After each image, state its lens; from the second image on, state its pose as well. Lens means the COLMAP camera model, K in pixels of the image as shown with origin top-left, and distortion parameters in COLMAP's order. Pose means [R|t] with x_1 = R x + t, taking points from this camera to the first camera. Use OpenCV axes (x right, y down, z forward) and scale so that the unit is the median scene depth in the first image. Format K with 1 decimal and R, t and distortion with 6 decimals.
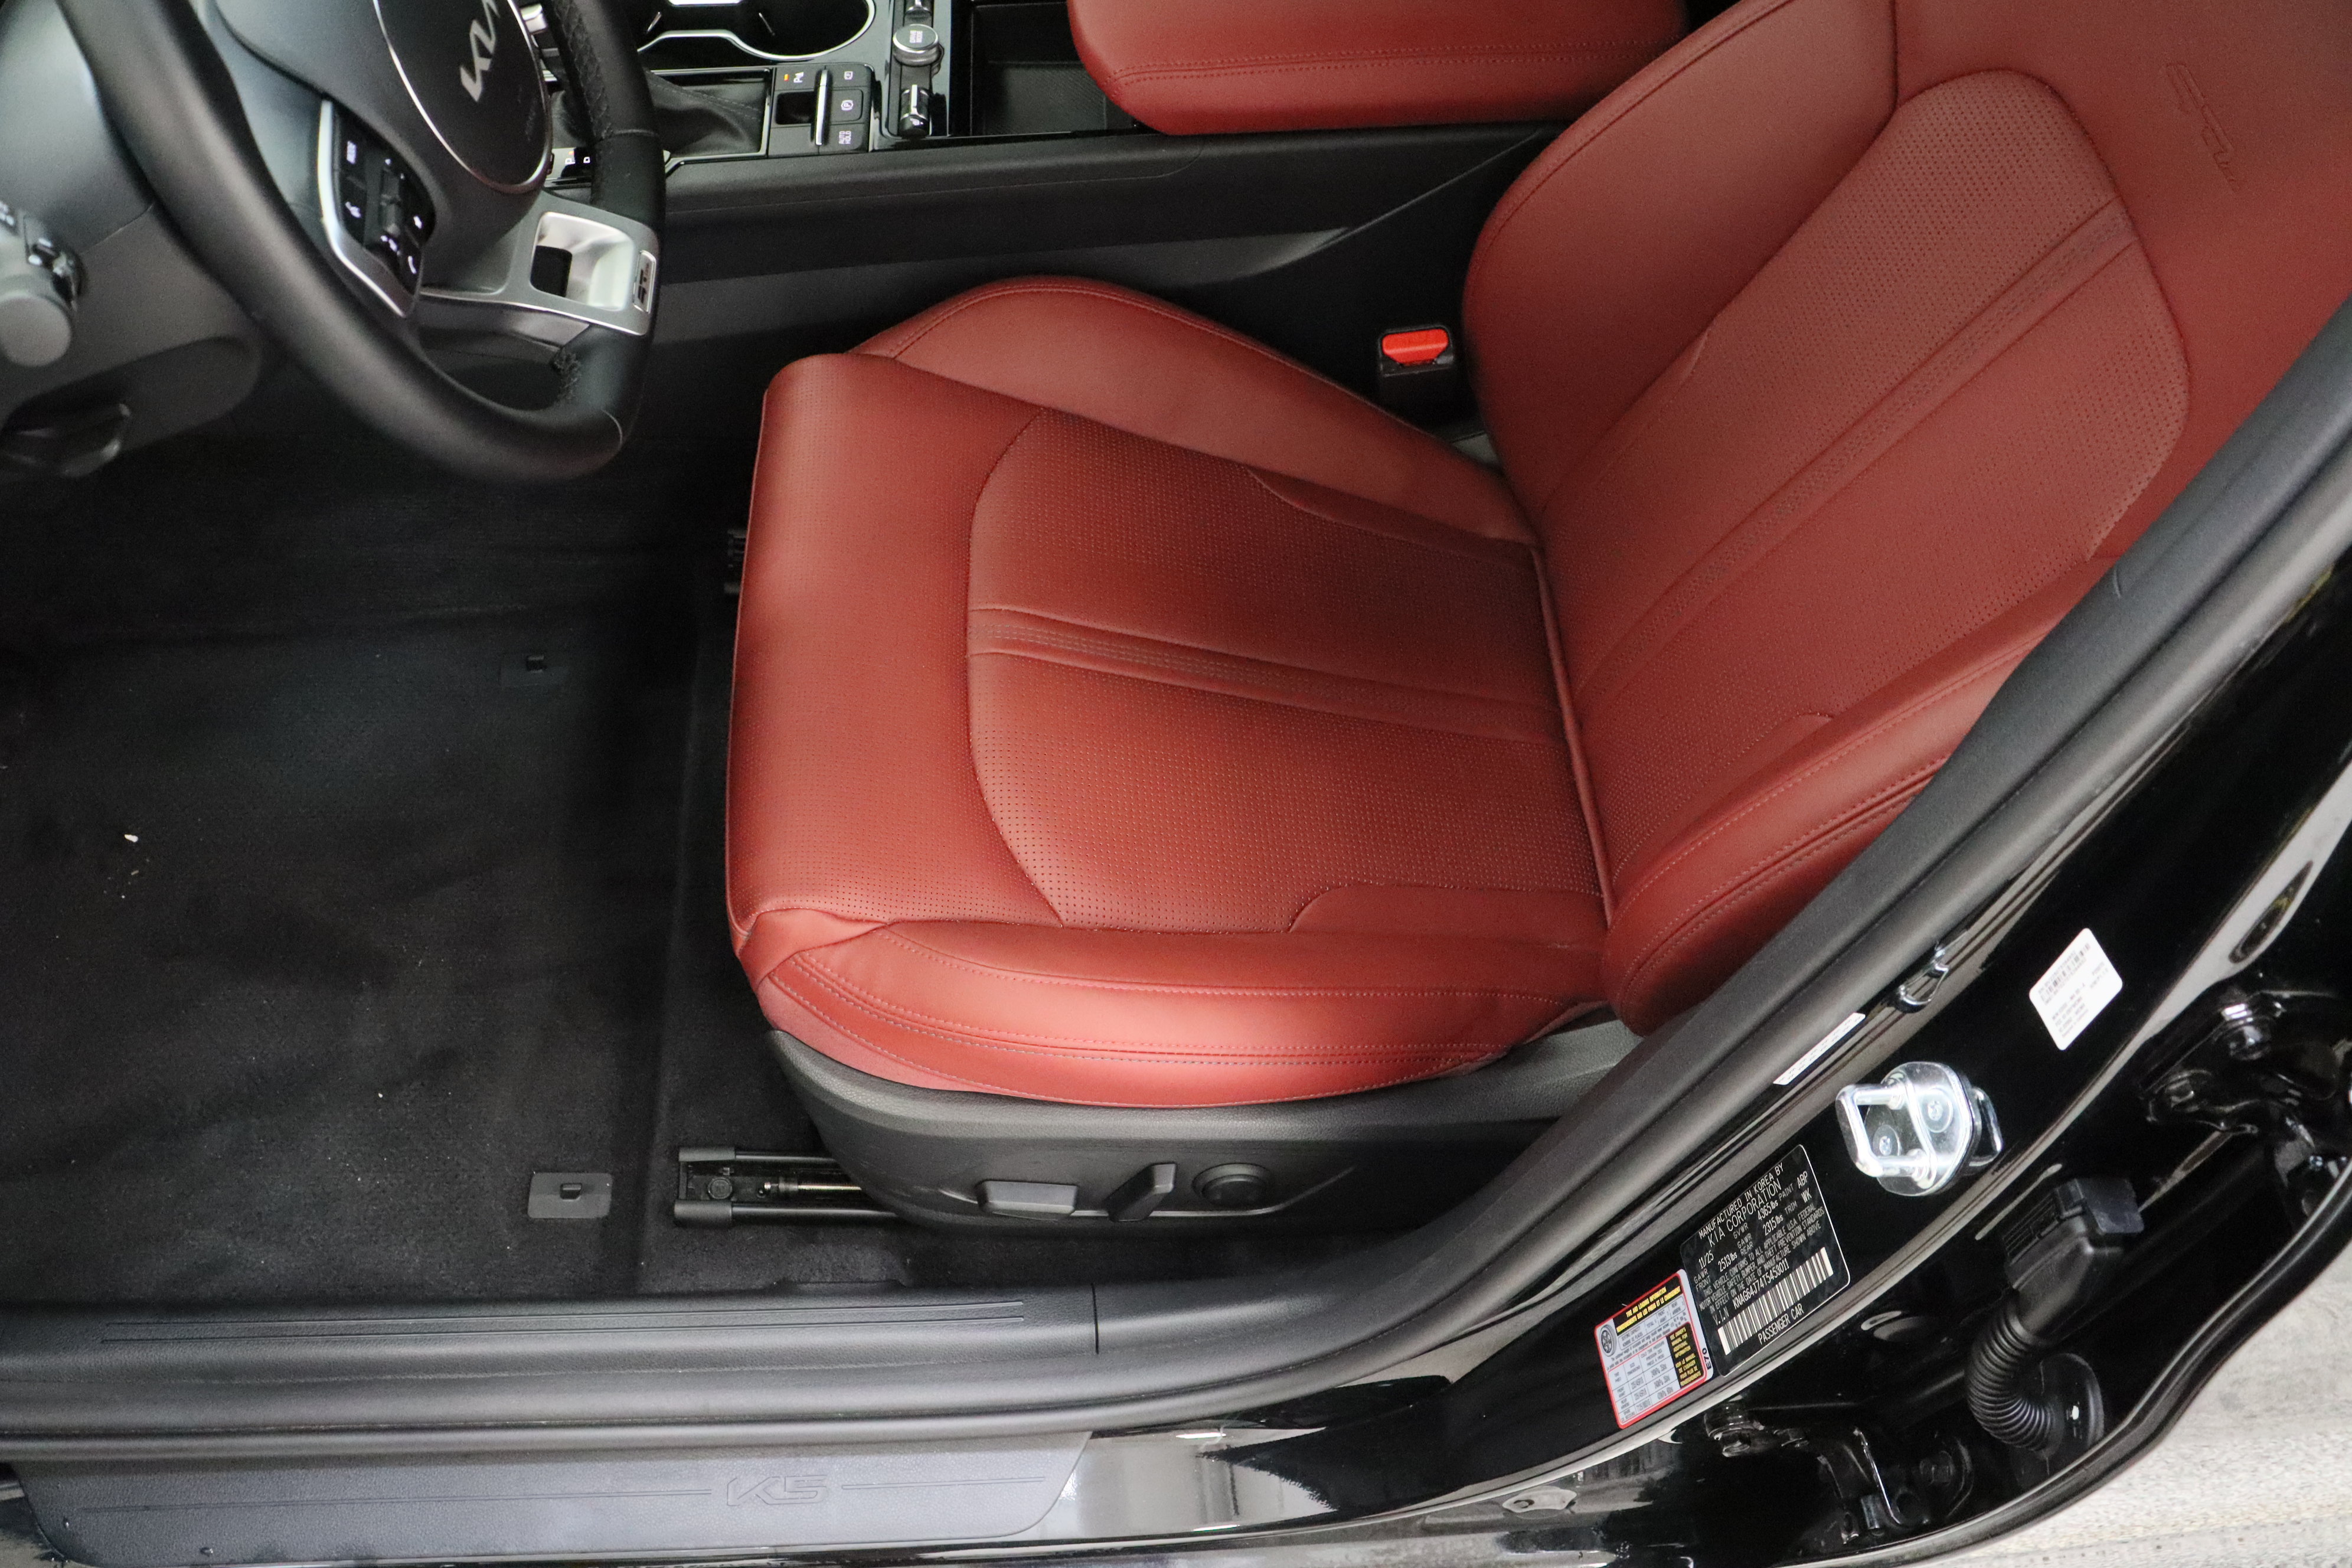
lens RADIAL K [[1946.7, 0, 1192.1], [0, 1946.7, 781.8], [0, 0, 1]] dist [-0.174345, 0.143951]
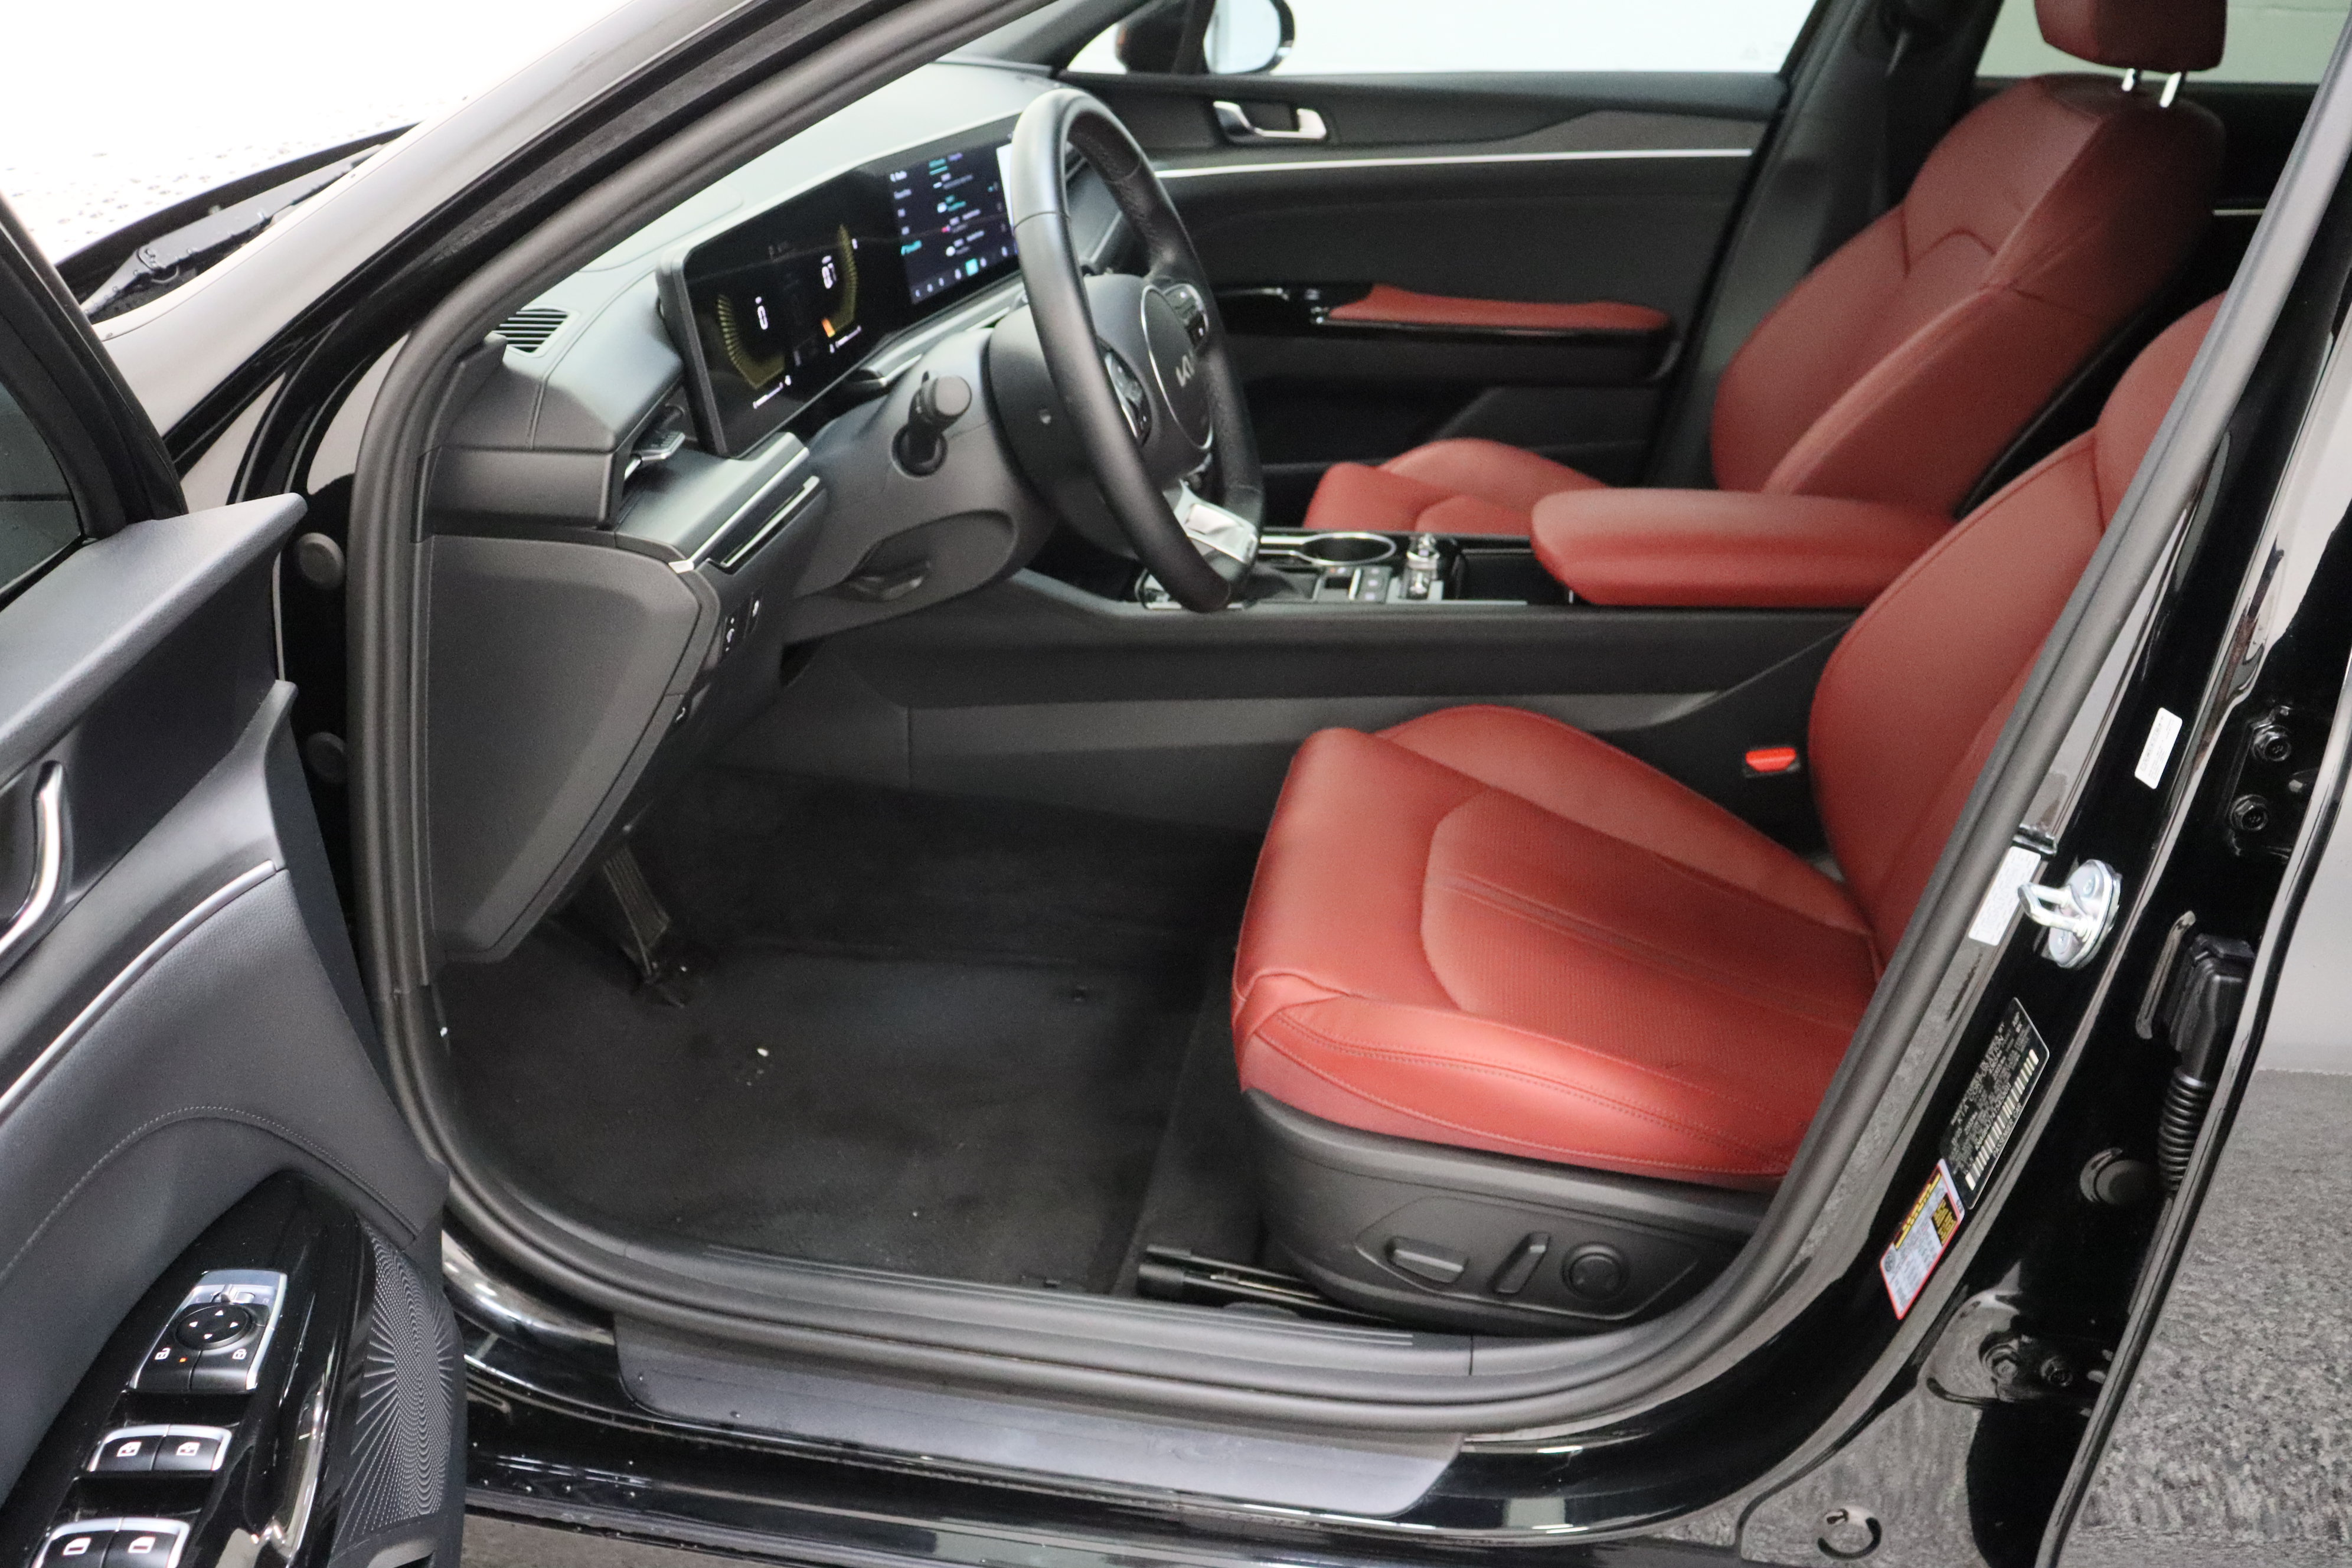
lens RADIAL K [[1945.6, 0, 1180.0], [0, 1945.6, 794.6], [0, 0, 1]] dist [-0.120766, 0.016368]
pose [[0.969117, 0.044985, -0.242465, 0.045029], [-0.161182, 0.859681, -0.484736, 0.541149], [0.186637, 0.508846, 0.840382, -0.205981]]
